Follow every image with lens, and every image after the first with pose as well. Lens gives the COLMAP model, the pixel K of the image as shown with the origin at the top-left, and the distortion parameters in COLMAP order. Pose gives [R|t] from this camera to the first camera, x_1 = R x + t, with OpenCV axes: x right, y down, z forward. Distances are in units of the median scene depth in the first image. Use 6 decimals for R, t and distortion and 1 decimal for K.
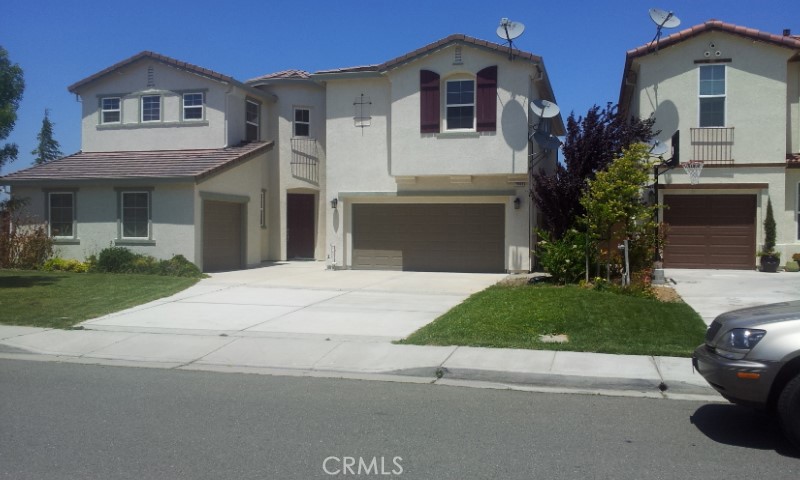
lens RADIAL K [[710.9, 0, 416.7], [0, 710.9, 240.7], [0, 0, 1]] dist [0.049562, -0.199148]
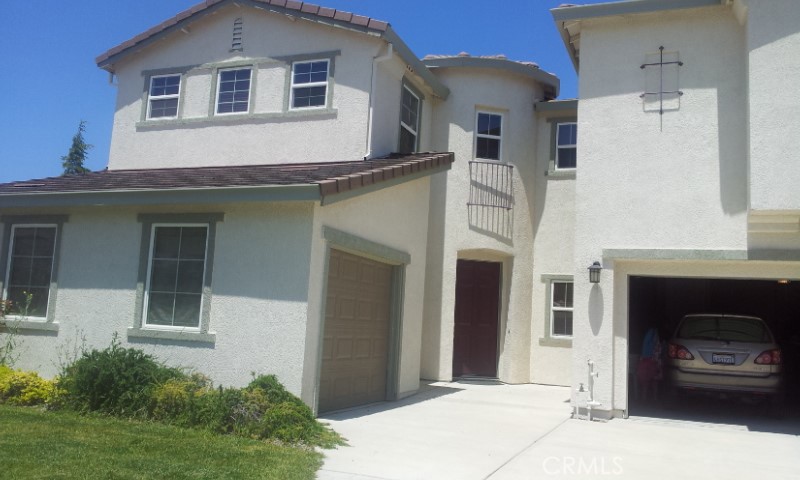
lens RADIAL K [[710.9, 0, 416.7], [0, 710.9, 240.7], [0, 0, 1]] dist [0.049562, -0.199148]
pose [[0.993704, 0.033365, -0.106953, -0.174141], [-0.047724, 0.989743, -0.134649, -0.004204], [0.101364, 0.138905, 0.985104, 0.501780]]
